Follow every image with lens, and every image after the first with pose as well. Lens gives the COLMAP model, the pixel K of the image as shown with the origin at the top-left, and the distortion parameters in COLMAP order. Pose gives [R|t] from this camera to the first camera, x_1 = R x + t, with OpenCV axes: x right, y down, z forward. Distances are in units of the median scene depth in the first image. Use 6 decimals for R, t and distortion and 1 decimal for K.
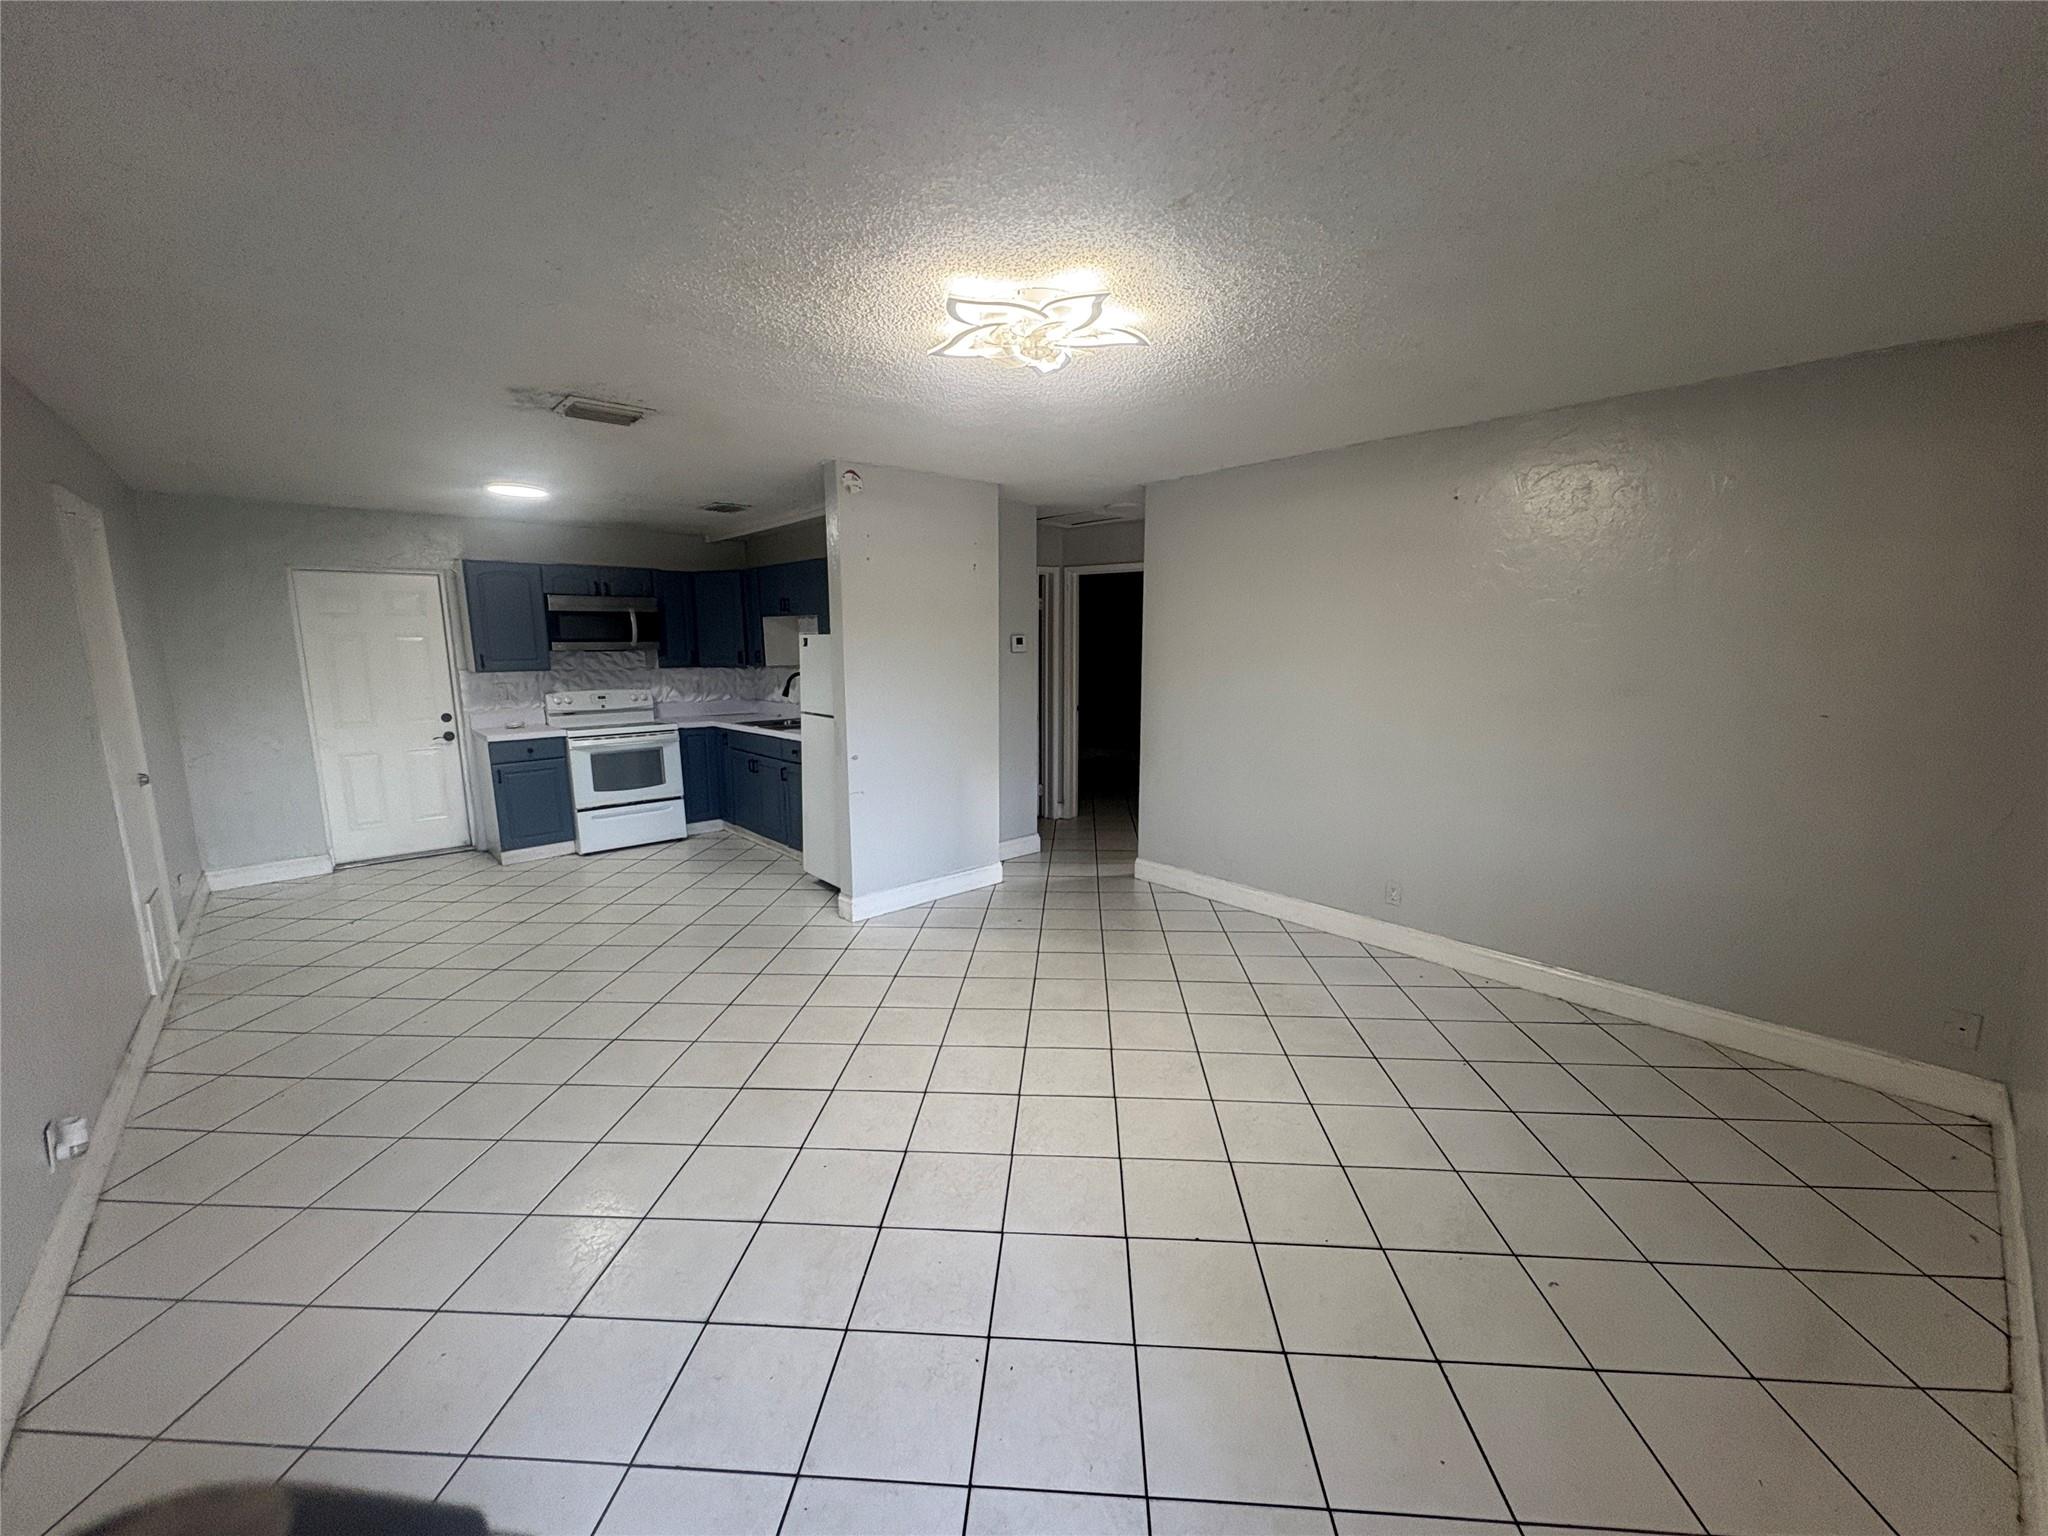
lens RADIAL K [[821.6, 0, 1010.1], [0, 821.6, 775.0], [0, 0, 1]] dist [0.001462, 0.000059]
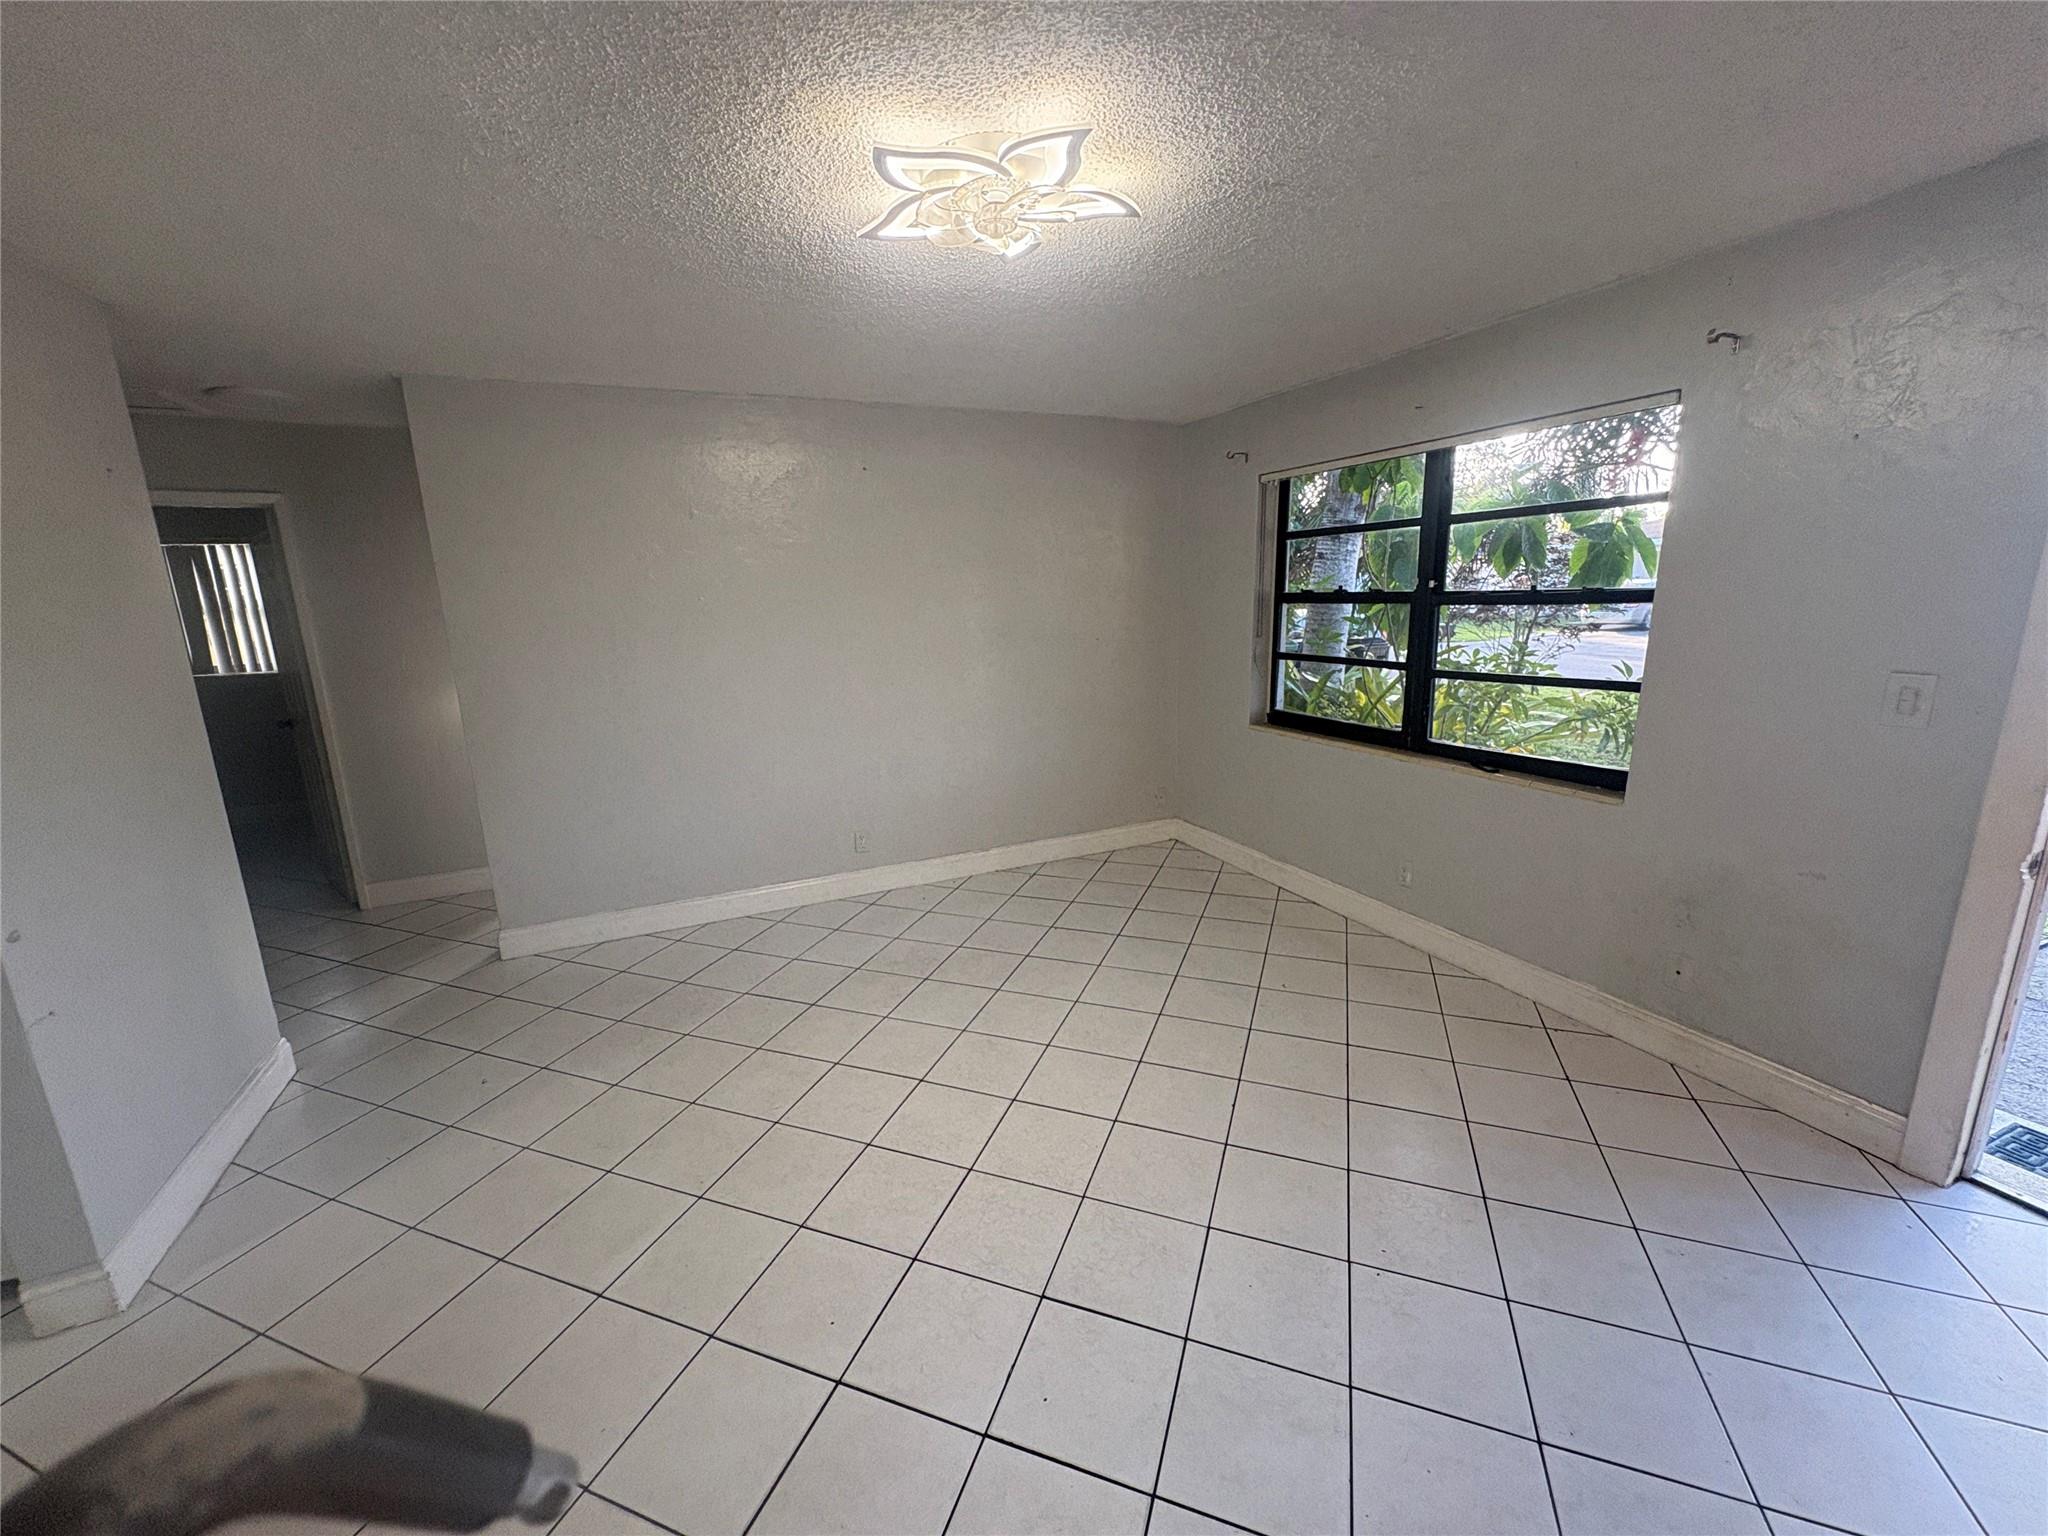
lens RADIAL K [[821.6, 0, 1028.9], [0, 821.6, 768.4], [0, 0, 1]] dist [0.001462, 0.000059]
pose [[0.263988, -0.215884, 0.940056, -0.473600], [0.181078, 0.968393, 0.171541, -0.096845], [-0.947376, 0.124939, 0.294736, 0.460904]]
